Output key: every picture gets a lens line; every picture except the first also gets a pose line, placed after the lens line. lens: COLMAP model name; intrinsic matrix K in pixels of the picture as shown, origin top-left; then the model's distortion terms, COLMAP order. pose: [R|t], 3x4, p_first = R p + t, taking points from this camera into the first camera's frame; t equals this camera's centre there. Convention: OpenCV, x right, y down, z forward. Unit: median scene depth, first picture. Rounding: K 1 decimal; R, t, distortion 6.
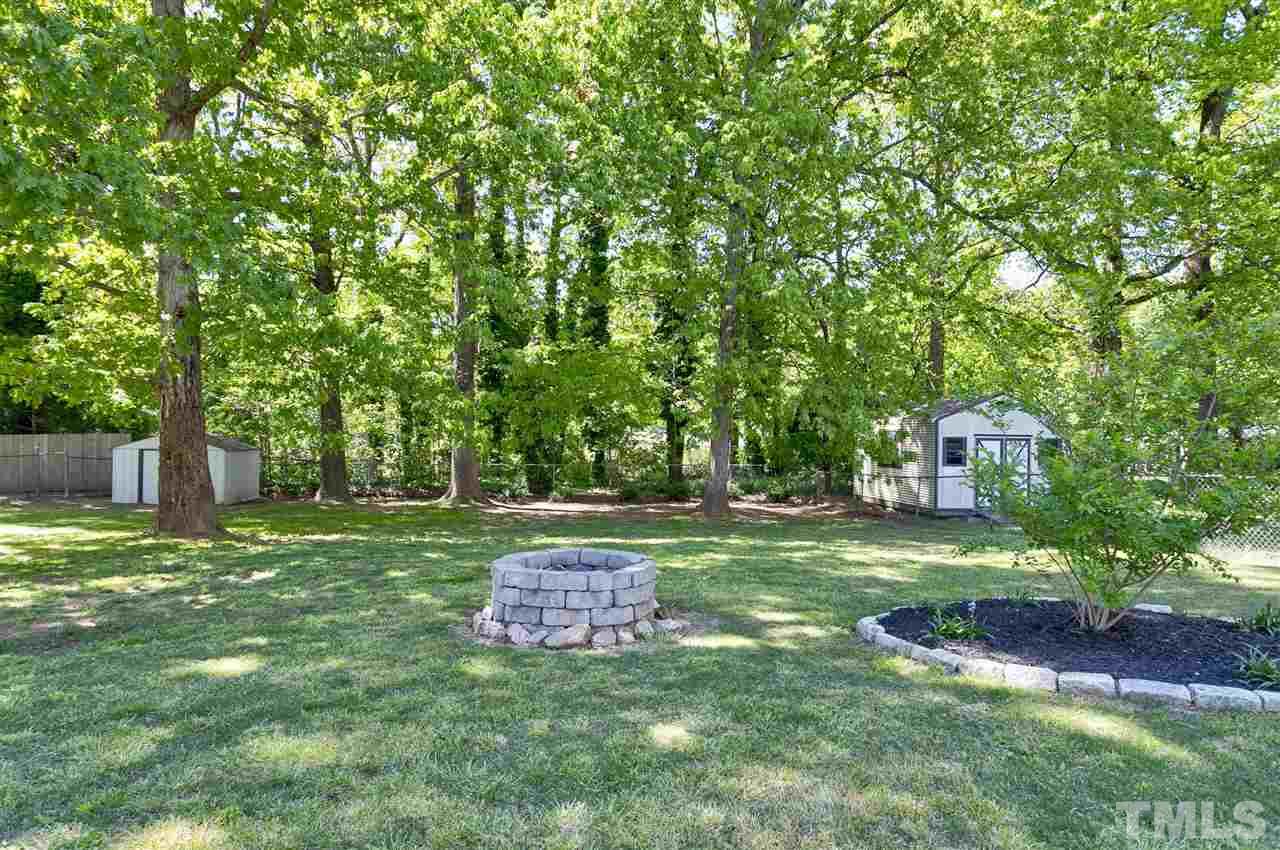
lens RADIAL K [[747.2, 0, 640.0], [0, 747.2, 425.0], [0, 0, 1]] dist [-0.001991, -0.000898]
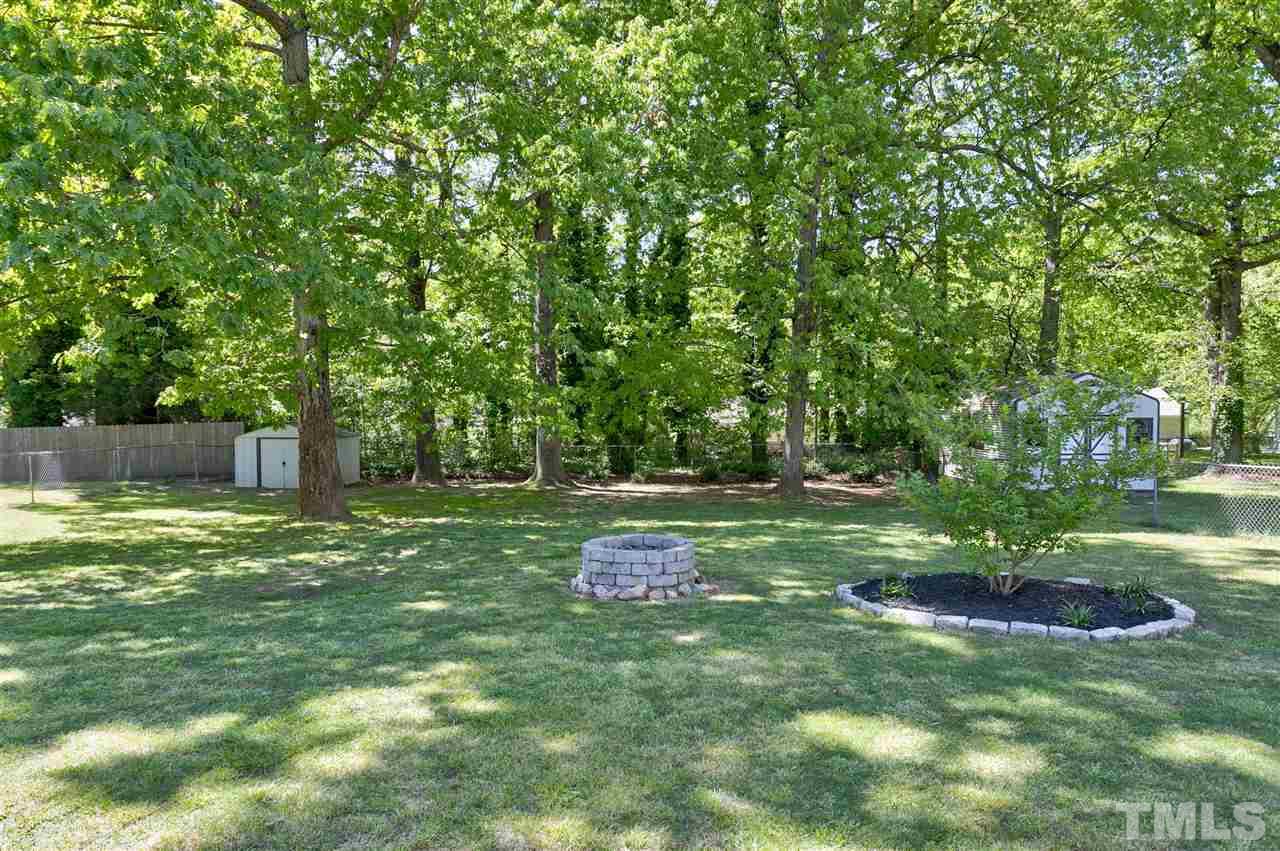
lens RADIAL K [[747.2, 0, 640.0], [0, 747.2, 425.5], [0, 0, 1]] dist [-0.001991, -0.000898]
pose [[0.994091, -0.012997, -0.107767, 0.066476], [0.015894, 0.999534, 0.026072, -0.074998], [0.107378, -0.027631, 0.993834, -0.386804]]
